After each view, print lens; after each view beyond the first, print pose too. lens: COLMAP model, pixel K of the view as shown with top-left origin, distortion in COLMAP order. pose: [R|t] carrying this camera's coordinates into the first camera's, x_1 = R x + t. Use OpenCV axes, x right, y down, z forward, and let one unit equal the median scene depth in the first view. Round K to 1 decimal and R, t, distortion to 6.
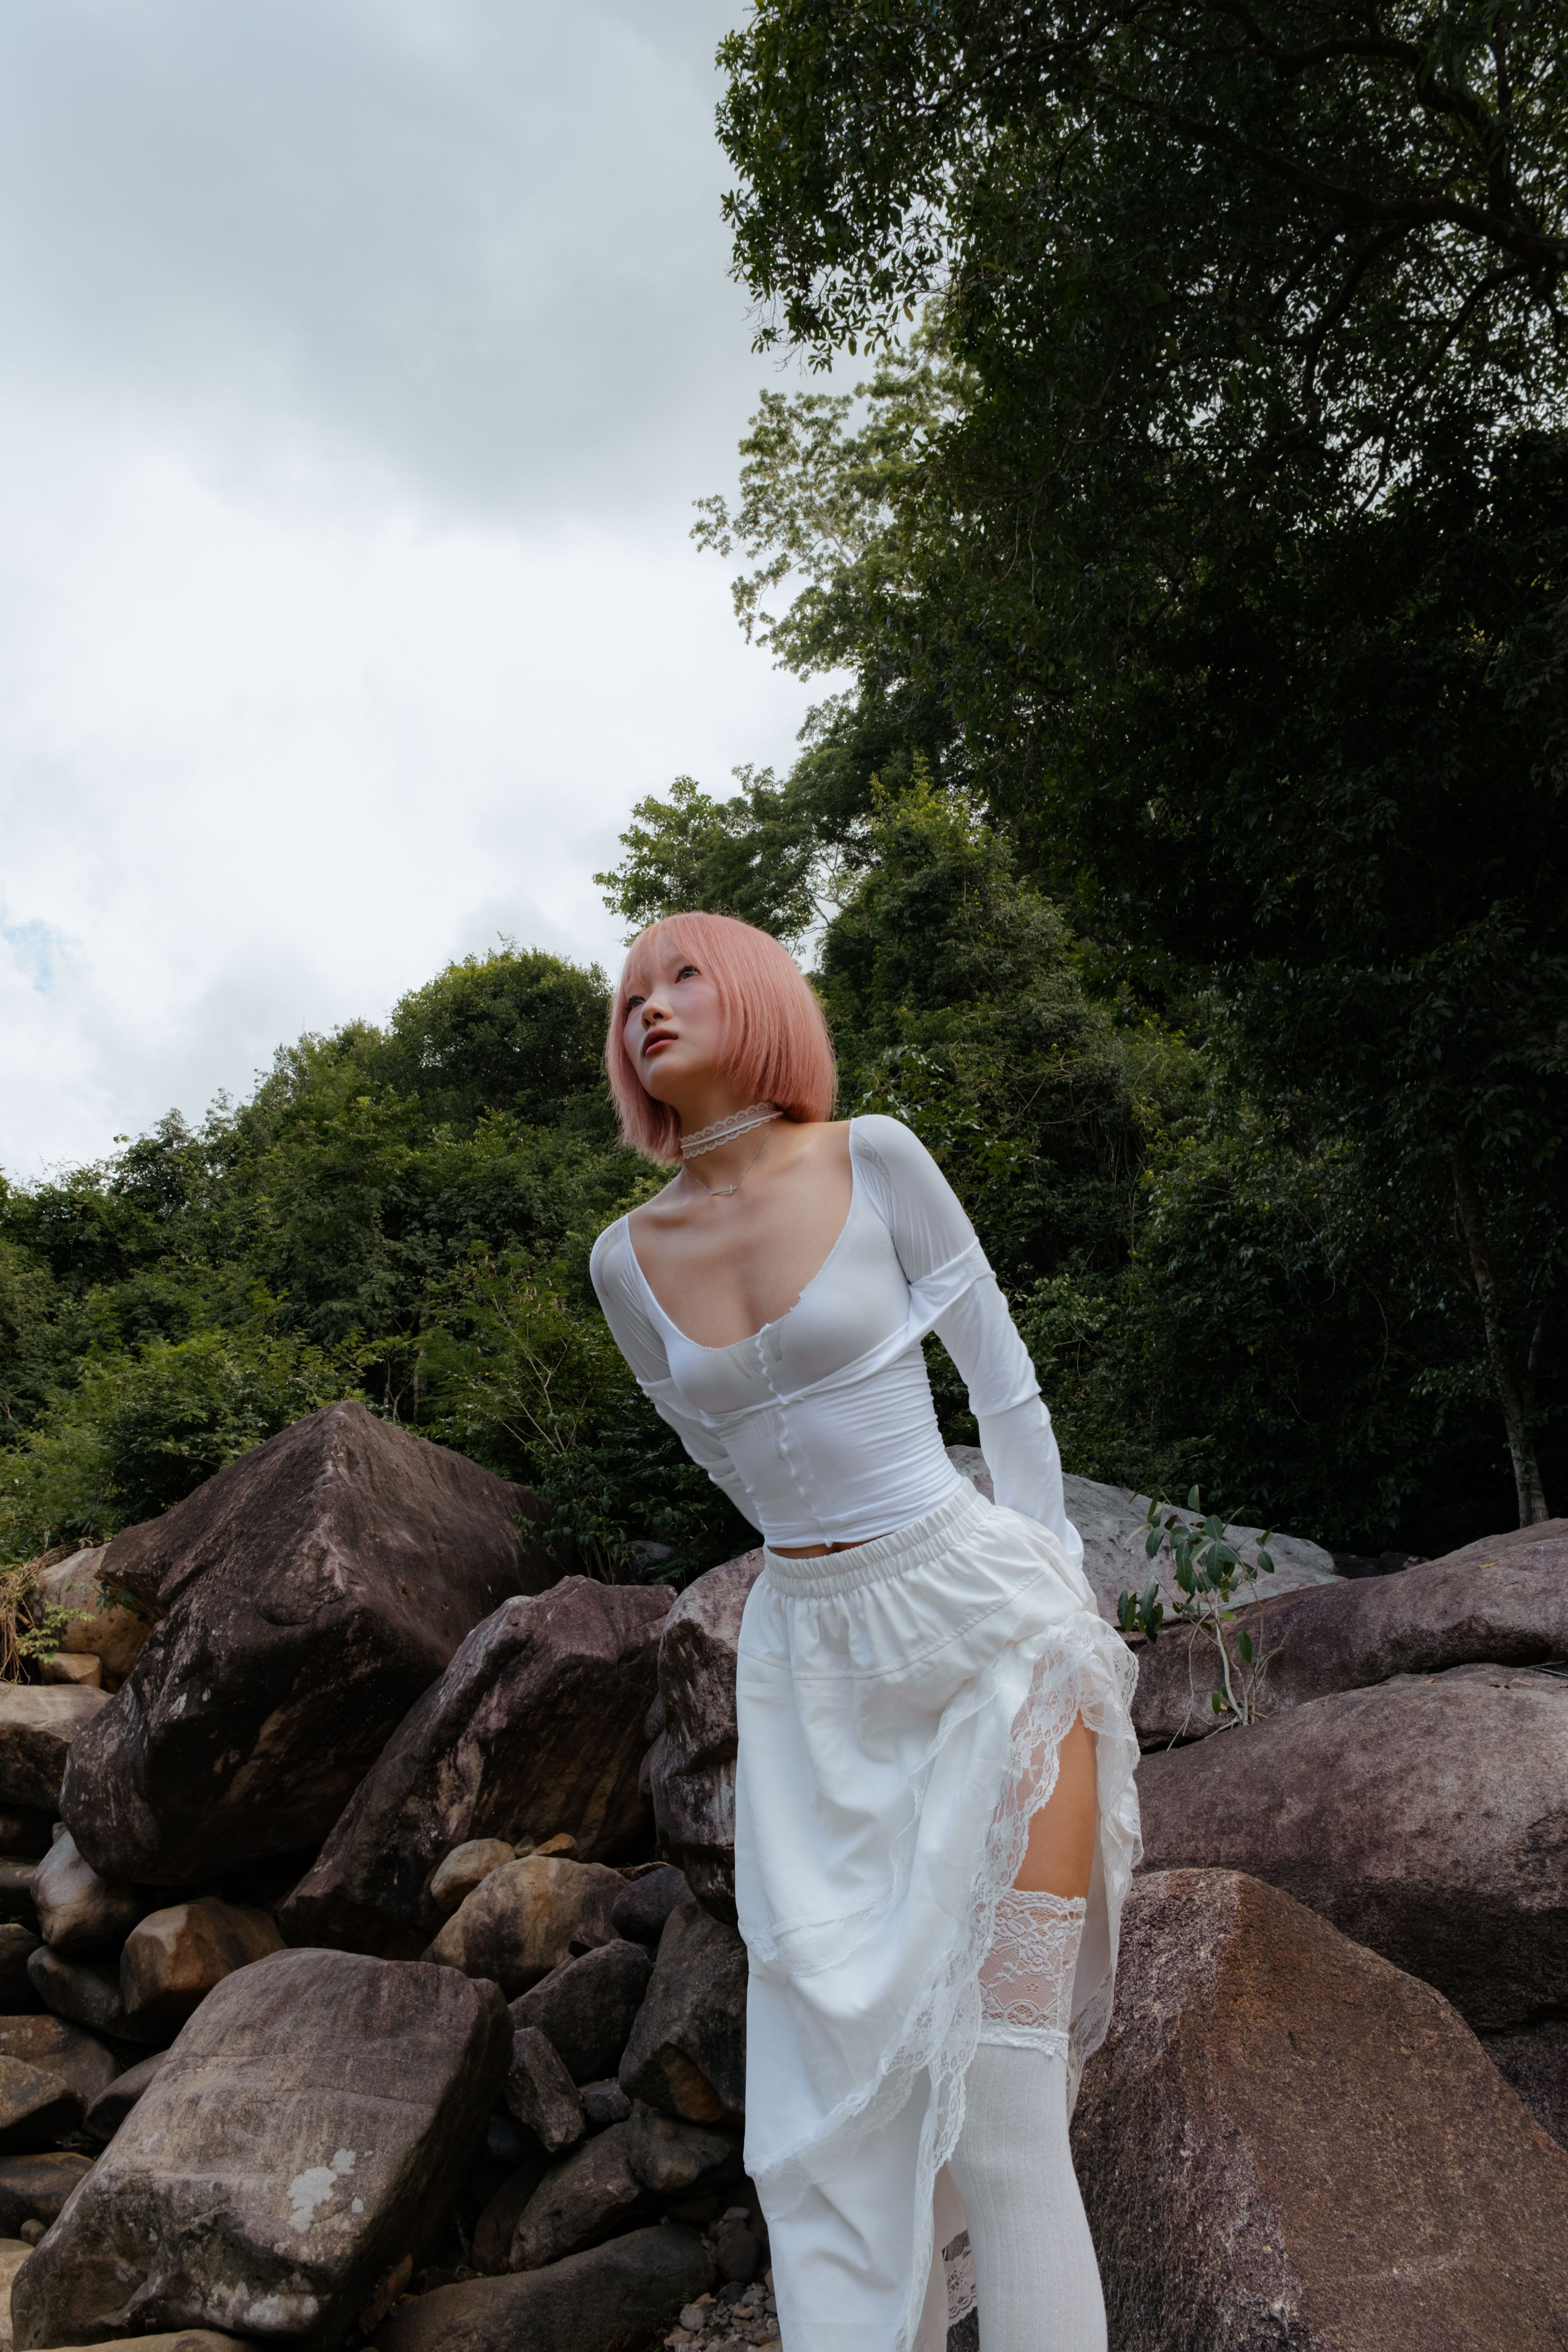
lens RADIAL K [[1622.3, 0, 796.9], [0, 1622.3, 1172.2], [0, 0, 1]] dist [-0.020921, 0.001236]
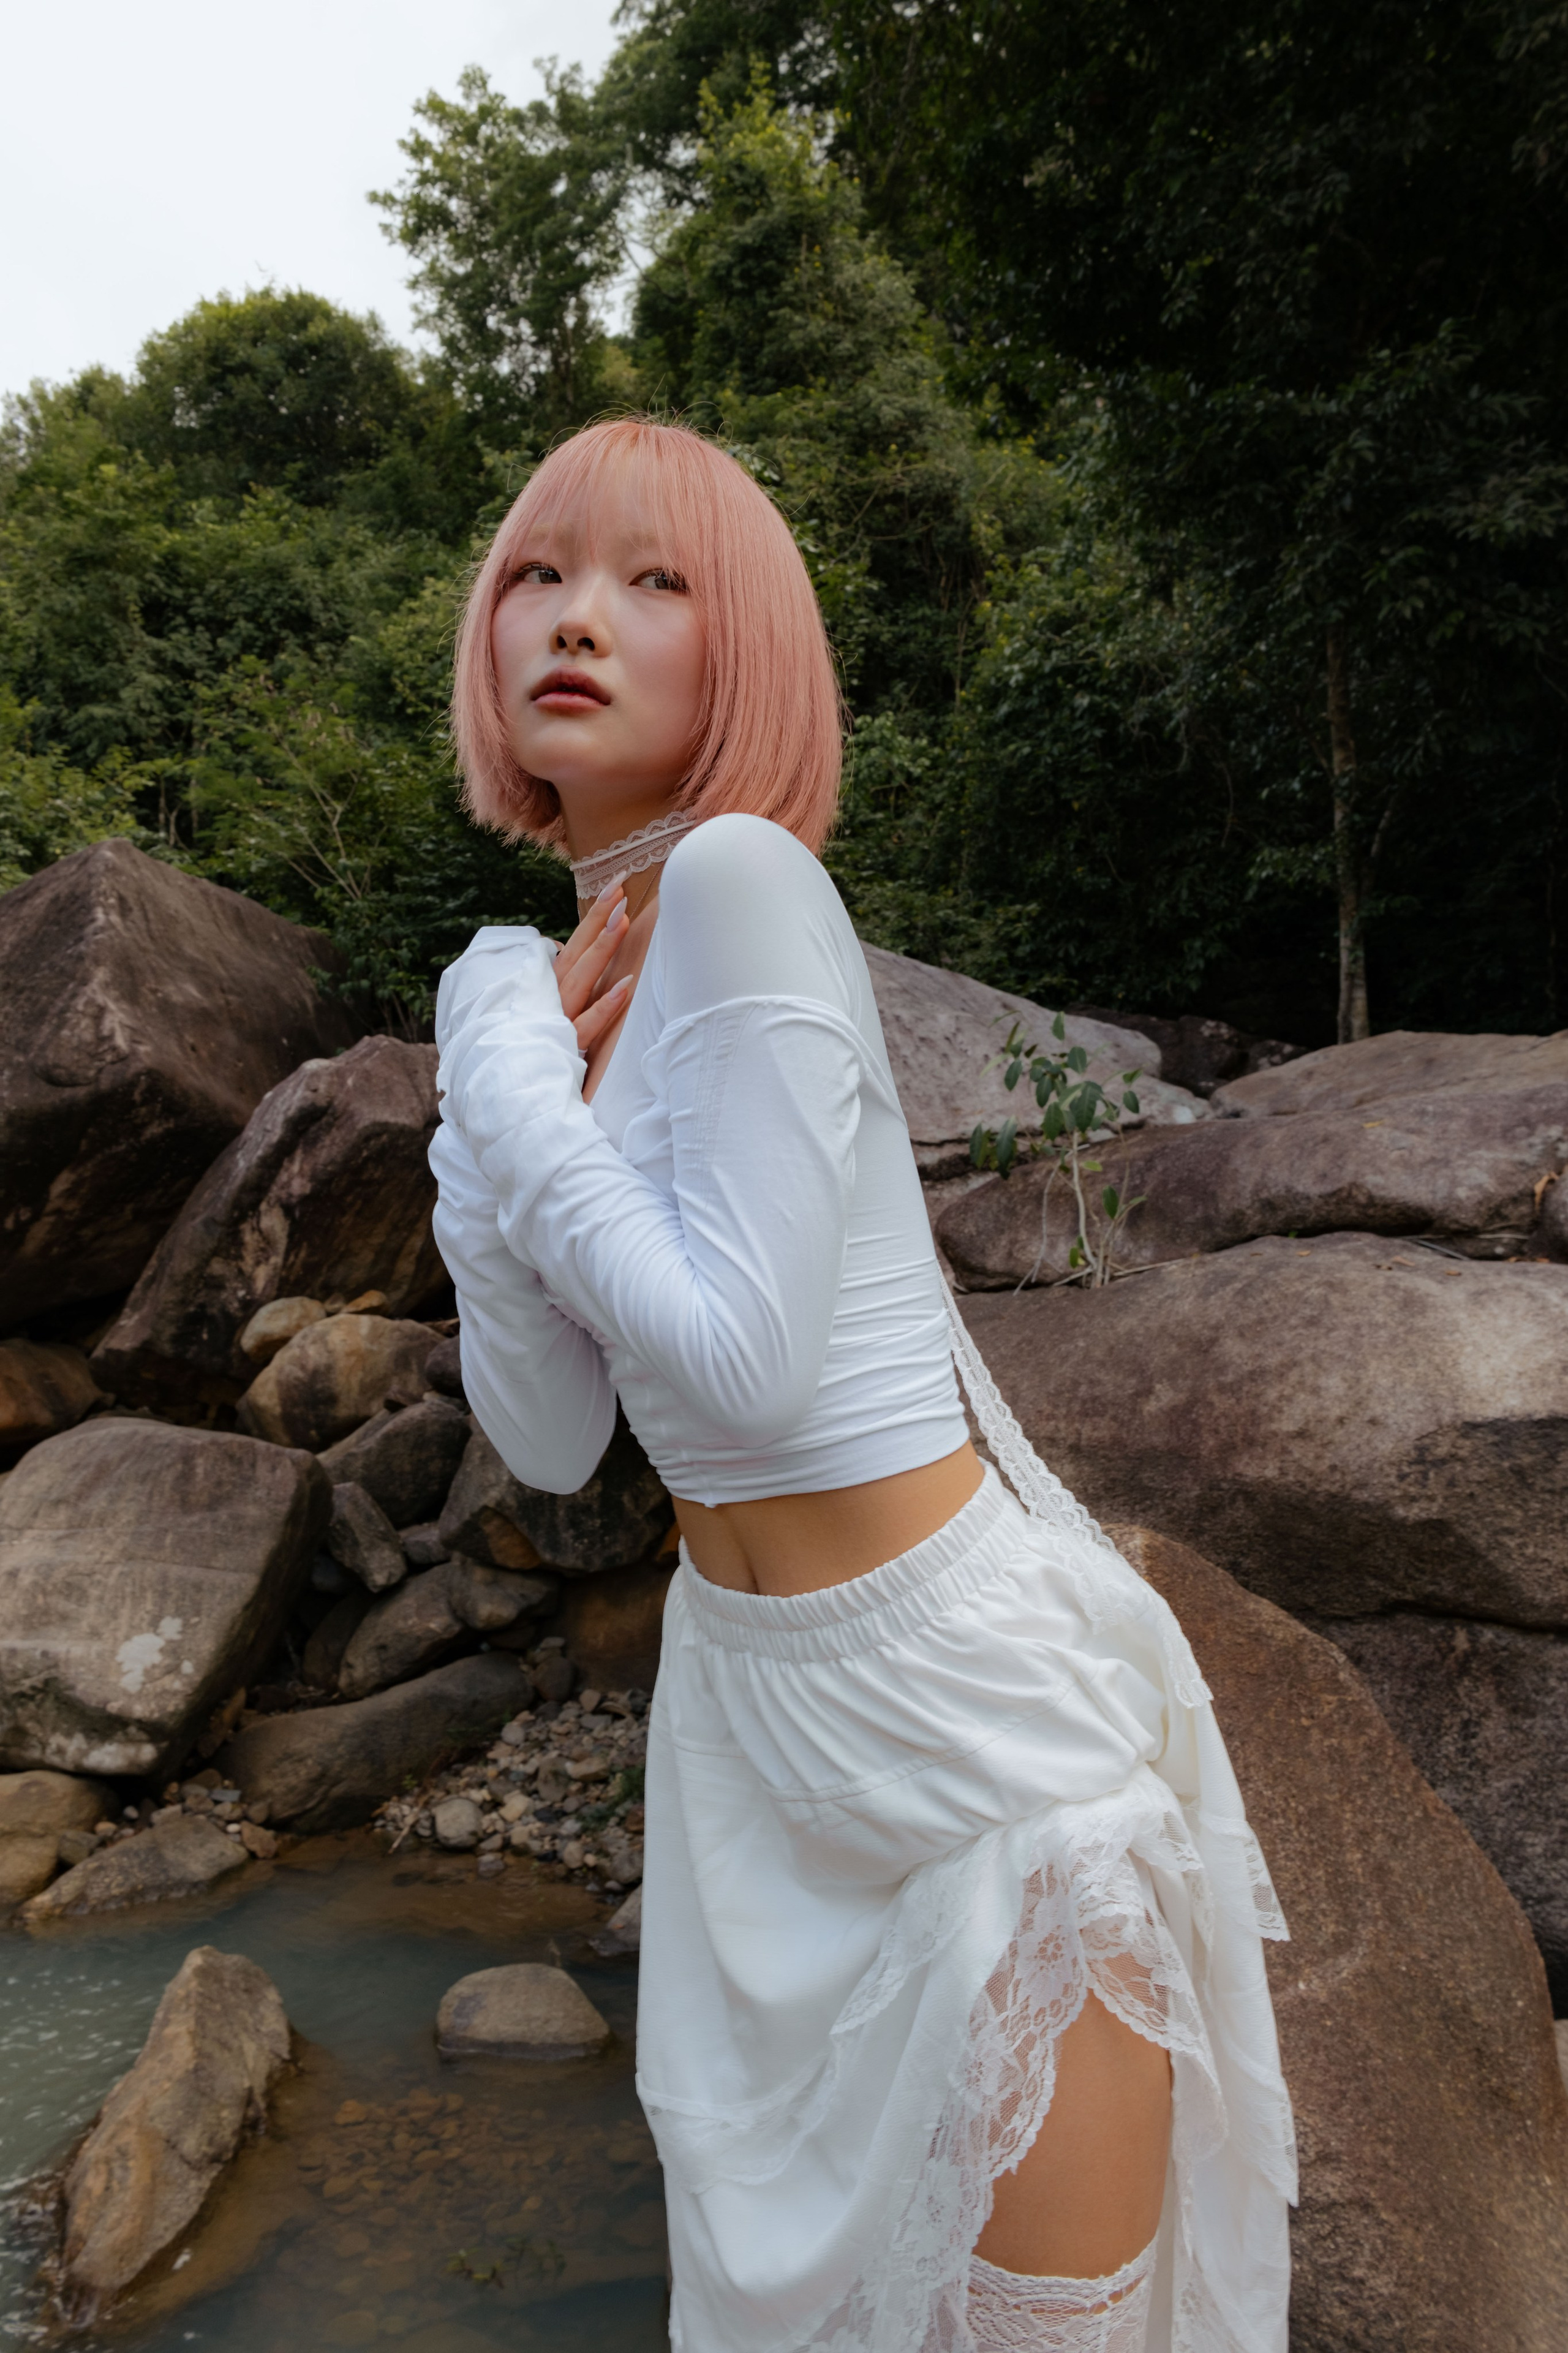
lens RADIAL K [[1605.5, 0, 761.0], [0, 1605.5, 1179.2], [0, 0, 1]] dist [-0.018431, 0.001119]
pose [[0.994252, 0.010249, 0.106571, -0.012205], [-0.047487, 0.934354, 0.353167, -0.019118], [-0.095956, -0.356198, 0.929471, 0.075689]]
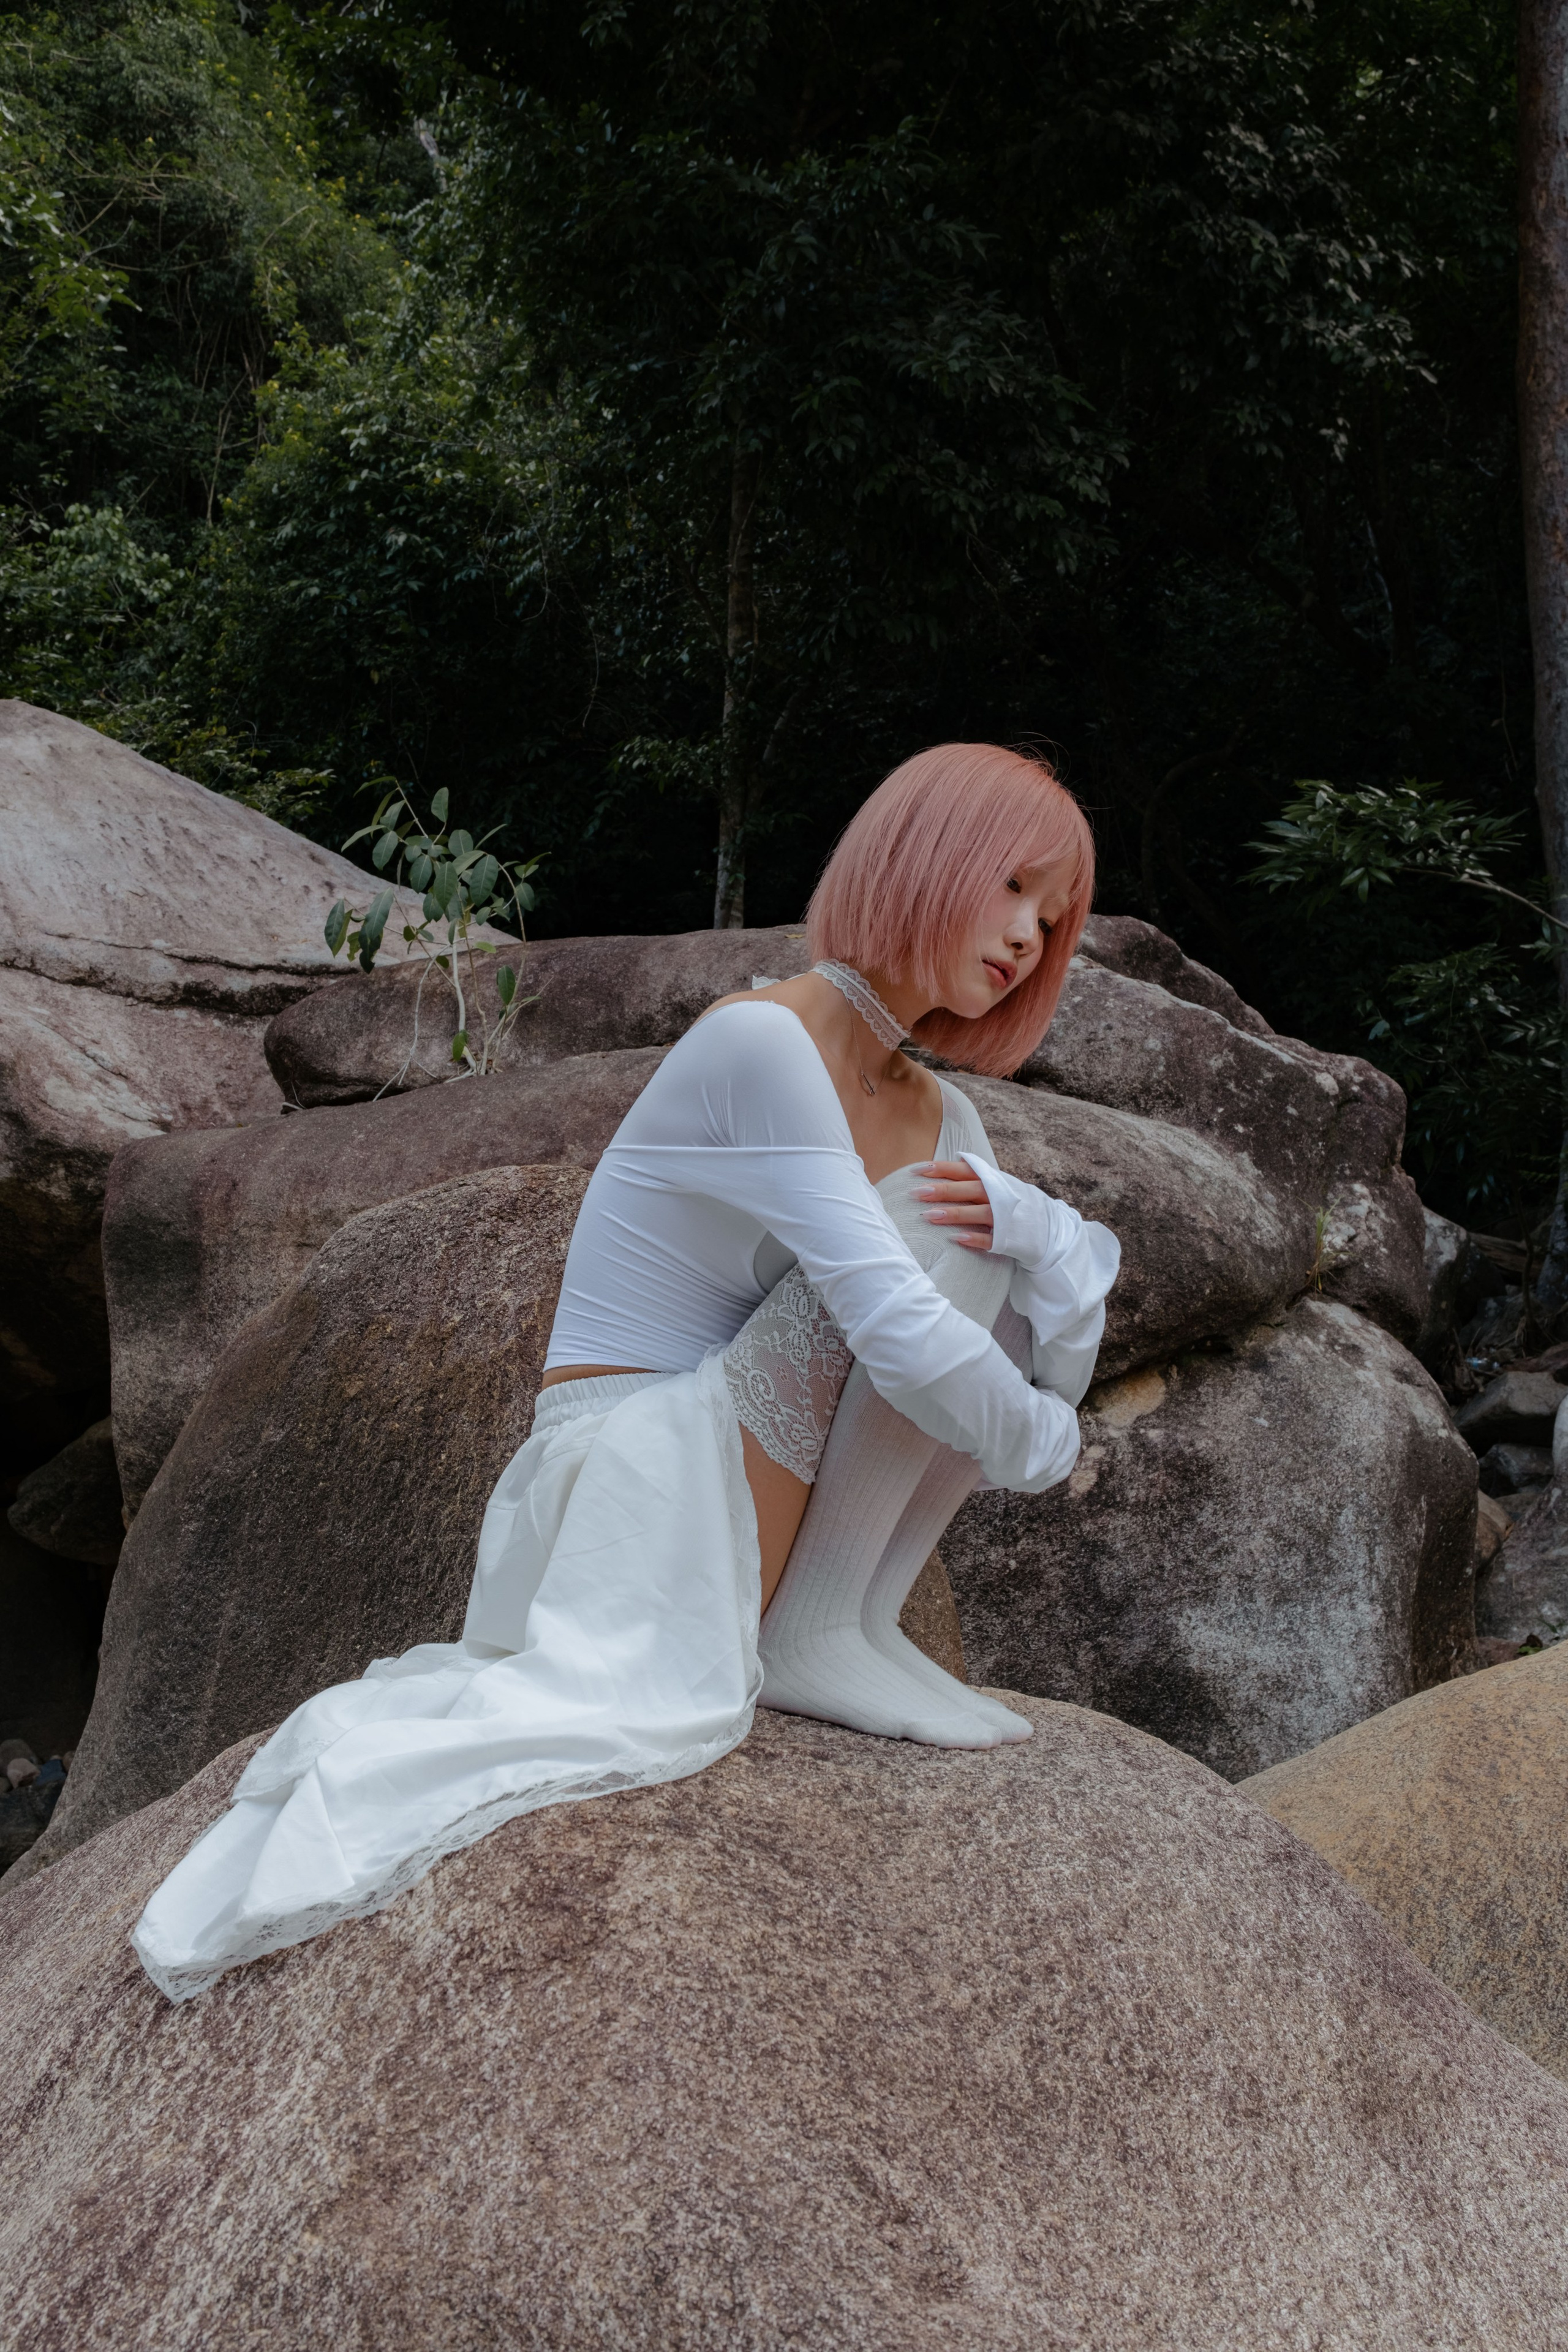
lens RADIAL K [[2337.4, 0, 767.2], [0, 2337.4, 1203.8], [0, 0, 1]] dist [0.013435, 0.003907]
pose [[0.868219, 0.103089, 0.485354, -0.077856], [-0.253536, 0.933011, 0.255363, 0.032432], [-0.426515, -0.344766, 0.836195, -0.028277]]
